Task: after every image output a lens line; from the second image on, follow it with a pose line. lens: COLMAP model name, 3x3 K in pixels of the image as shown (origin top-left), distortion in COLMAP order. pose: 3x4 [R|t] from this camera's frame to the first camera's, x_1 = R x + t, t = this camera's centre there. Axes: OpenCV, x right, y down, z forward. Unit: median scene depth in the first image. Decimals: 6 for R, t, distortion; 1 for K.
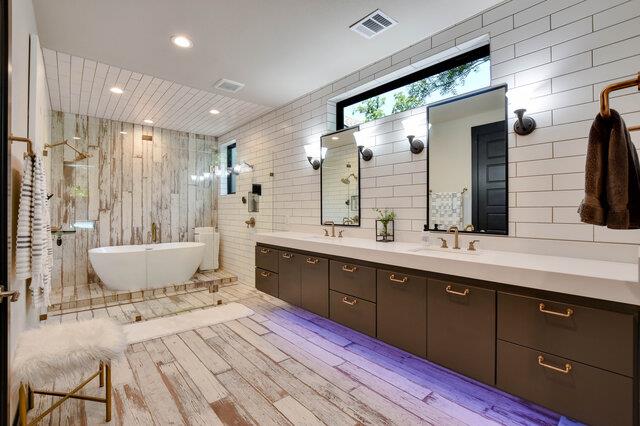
lens RADIAL K [[293.6, 0, 319.7], [0, 293.6, 210.6], [0, 0, 1]] dist [-0.017844, 0.000327]
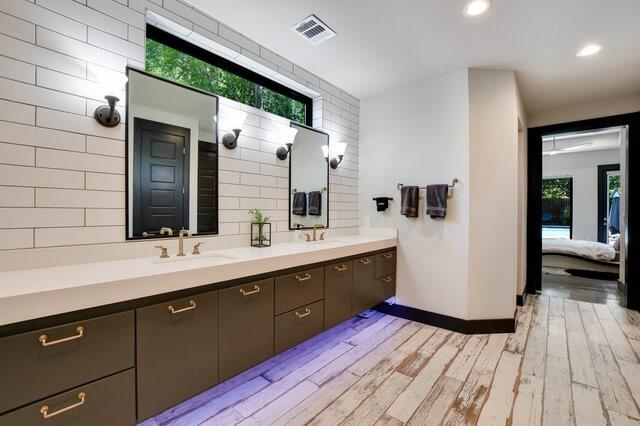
lens RADIAL K [[282.3, 0, 319.8], [0, 282.3, 212.4], [0, 0, 1]] dist [-0.014275, 0.002545]
pose [[-0.152984, -0.003766, 0.988222, -0.742524], [-0.003527, 0.999988, 0.003265, -0.004091], [-0.988222, -0.002986, -0.152995, 1.050067]]
